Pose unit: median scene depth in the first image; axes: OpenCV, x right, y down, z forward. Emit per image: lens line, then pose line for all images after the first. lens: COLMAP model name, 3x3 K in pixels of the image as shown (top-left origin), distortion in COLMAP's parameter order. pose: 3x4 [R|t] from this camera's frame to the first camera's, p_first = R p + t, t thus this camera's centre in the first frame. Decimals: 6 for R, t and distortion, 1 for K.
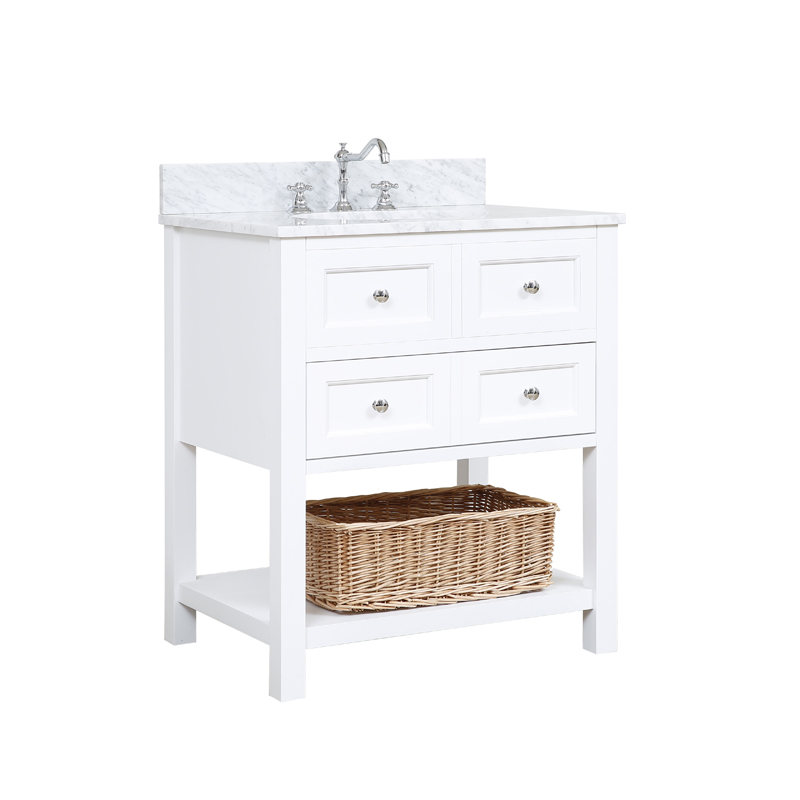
lens RADIAL K [[2153.8, 0, 420.0], [0, 2153.8, 371.9], [0, 0, 1]] dist [0.243616, 0.000000]
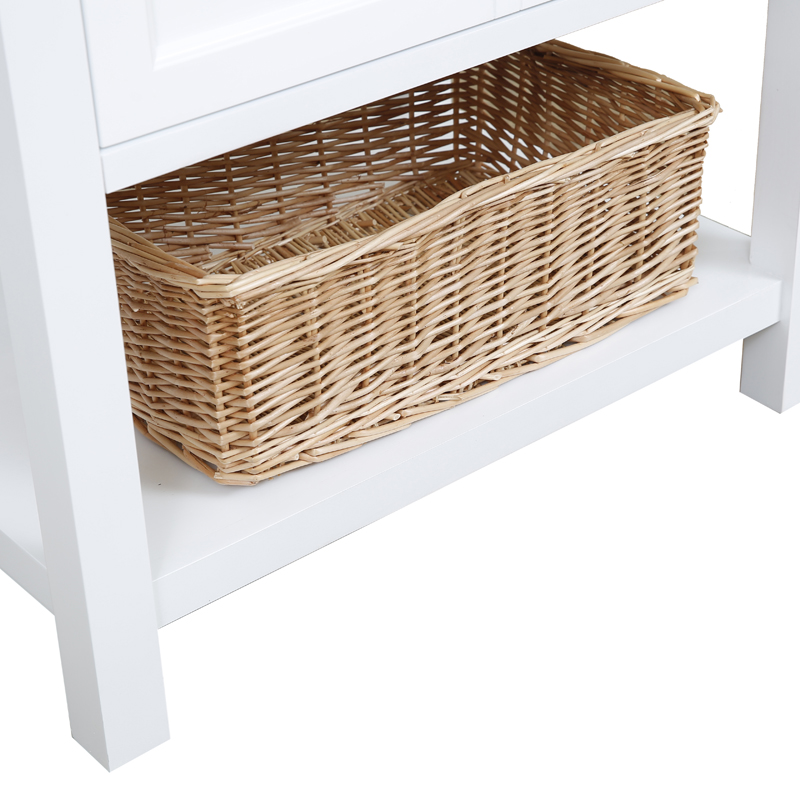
lens RADIAL K [[1882.6, 0, 397.7], [0, 1882.6, 401.6], [0, 0, 1]] dist [0.165043, 0.000000]
pose [[0.982630, -0.124738, 0.137399, -0.049423], [0.059283, 0.912599, 0.404535, -0.033172], [-0.175851, -0.389363, 0.904142, 0.678530]]
